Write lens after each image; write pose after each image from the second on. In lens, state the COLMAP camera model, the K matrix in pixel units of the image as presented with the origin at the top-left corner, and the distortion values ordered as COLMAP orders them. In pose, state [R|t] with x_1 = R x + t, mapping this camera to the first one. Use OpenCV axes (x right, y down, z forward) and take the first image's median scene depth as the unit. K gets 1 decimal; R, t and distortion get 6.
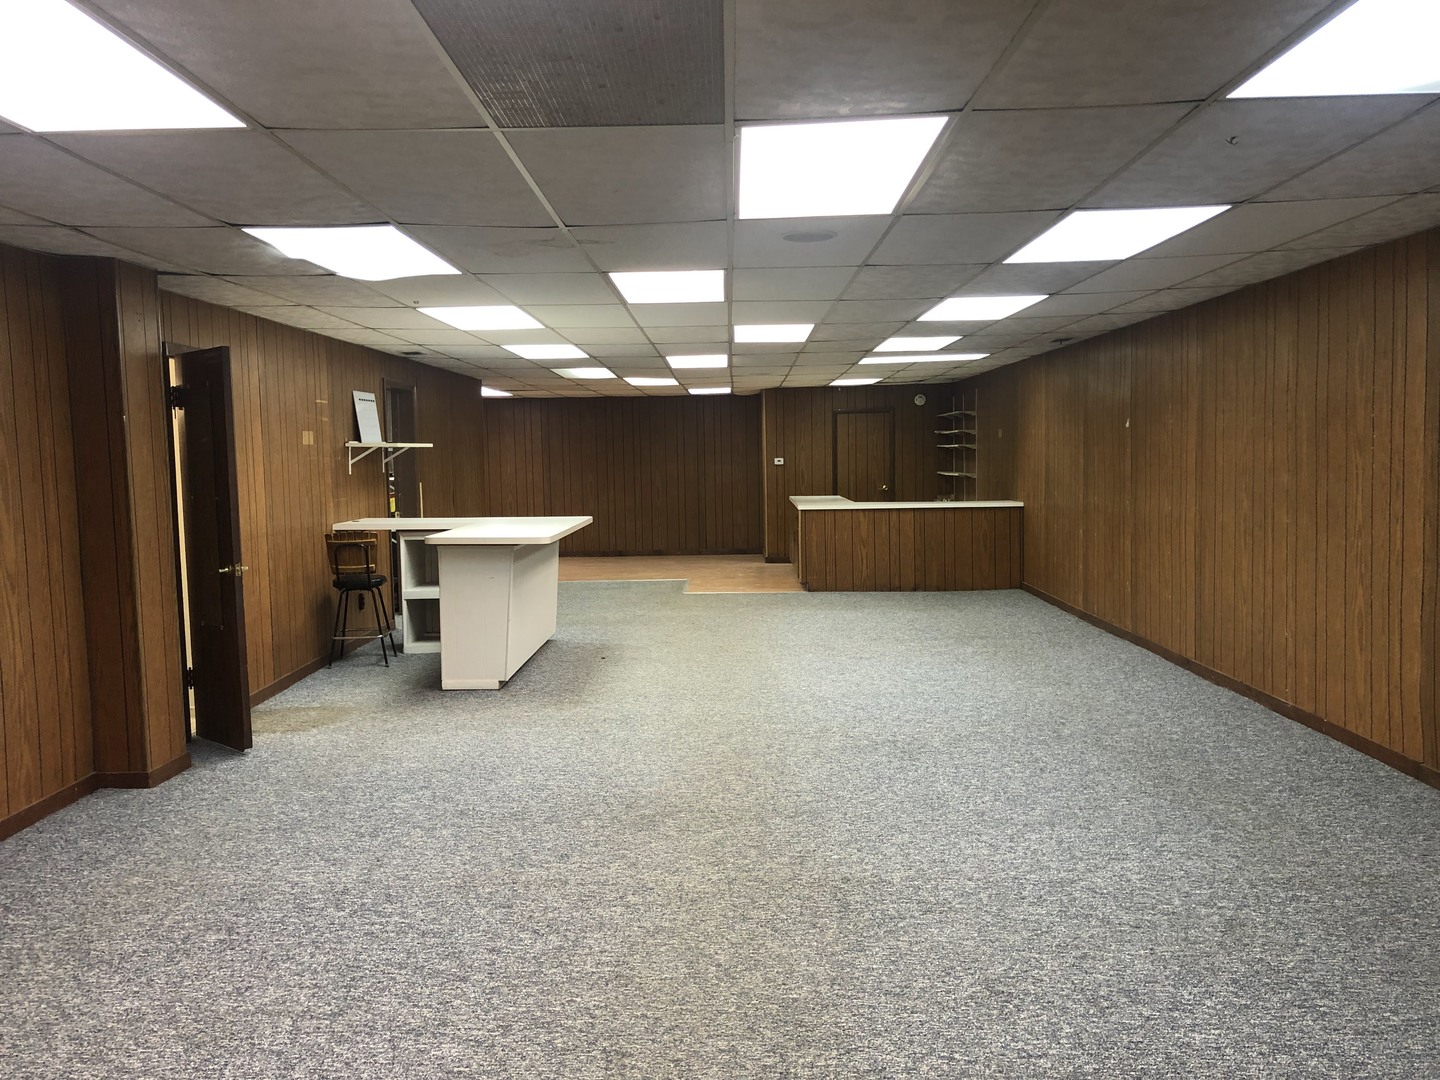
lens RADIAL K [[1171.6, 0, 717.4], [0, 1171.6, 542.7], [0, 0, 1]] dist [0.011534, -0.005230]
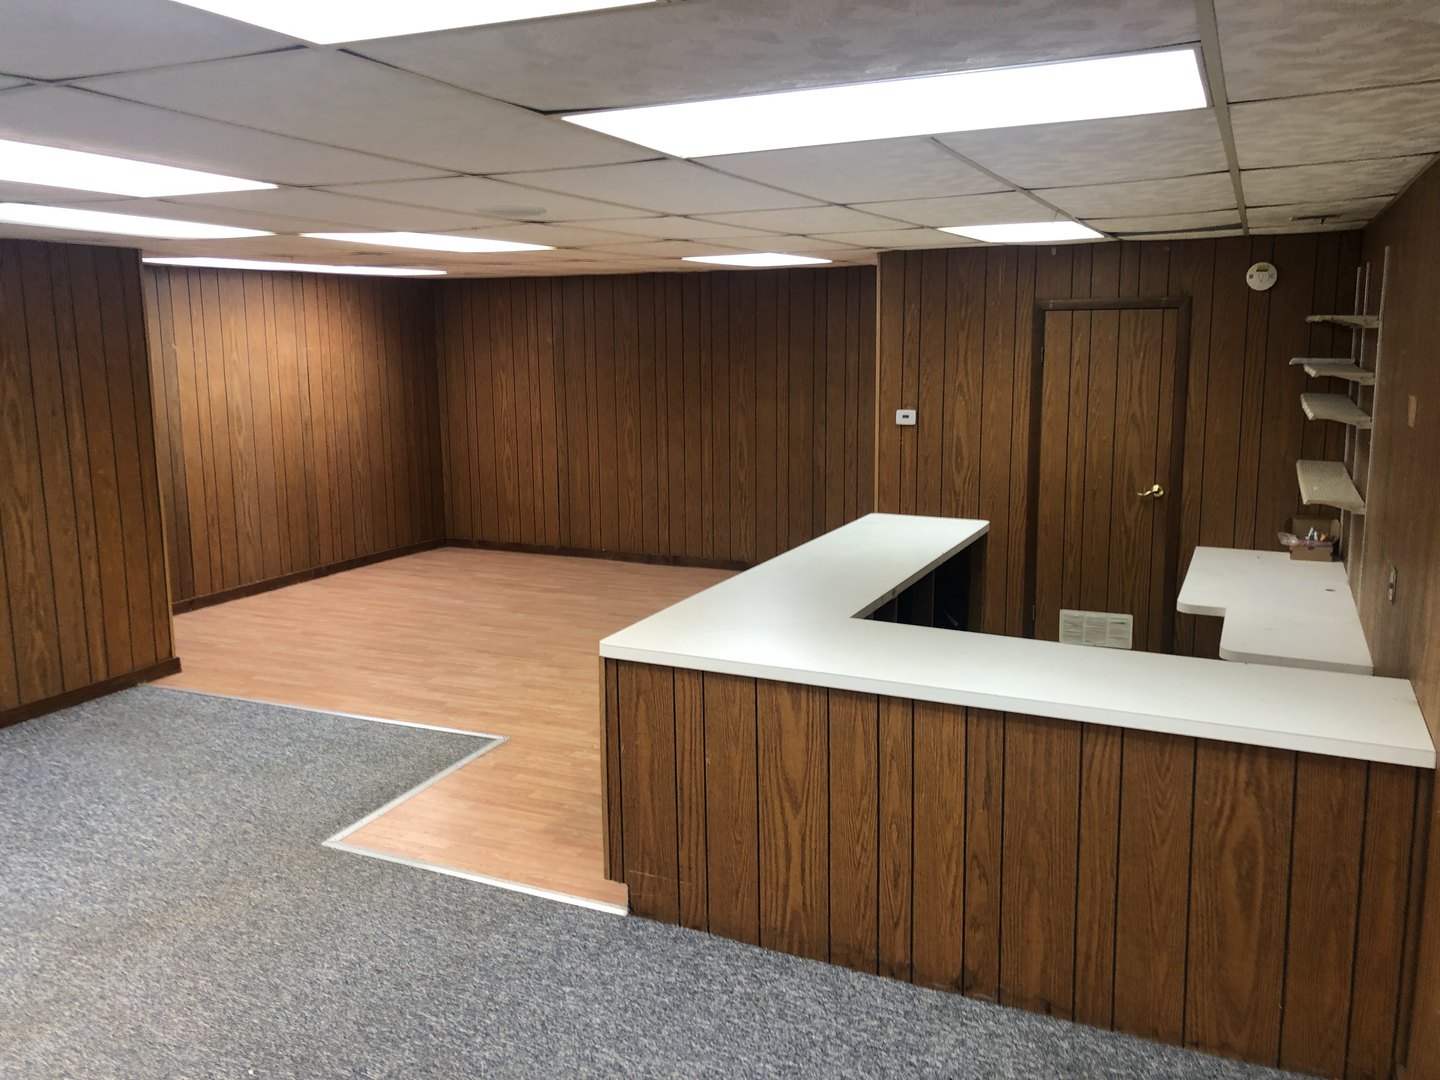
lens RADIAL K [[1171.6, 0, 716.4], [0, 1171.6, 526.3], [0, 0, 1]] dist [0.011534, -0.005230]
pose [[0.917787, 0.076671, -0.389600, 0.164515], [-0.038168, 0.993672, 0.105638, -0.073117], [0.395234, -0.082083, 0.914906, 0.559268]]
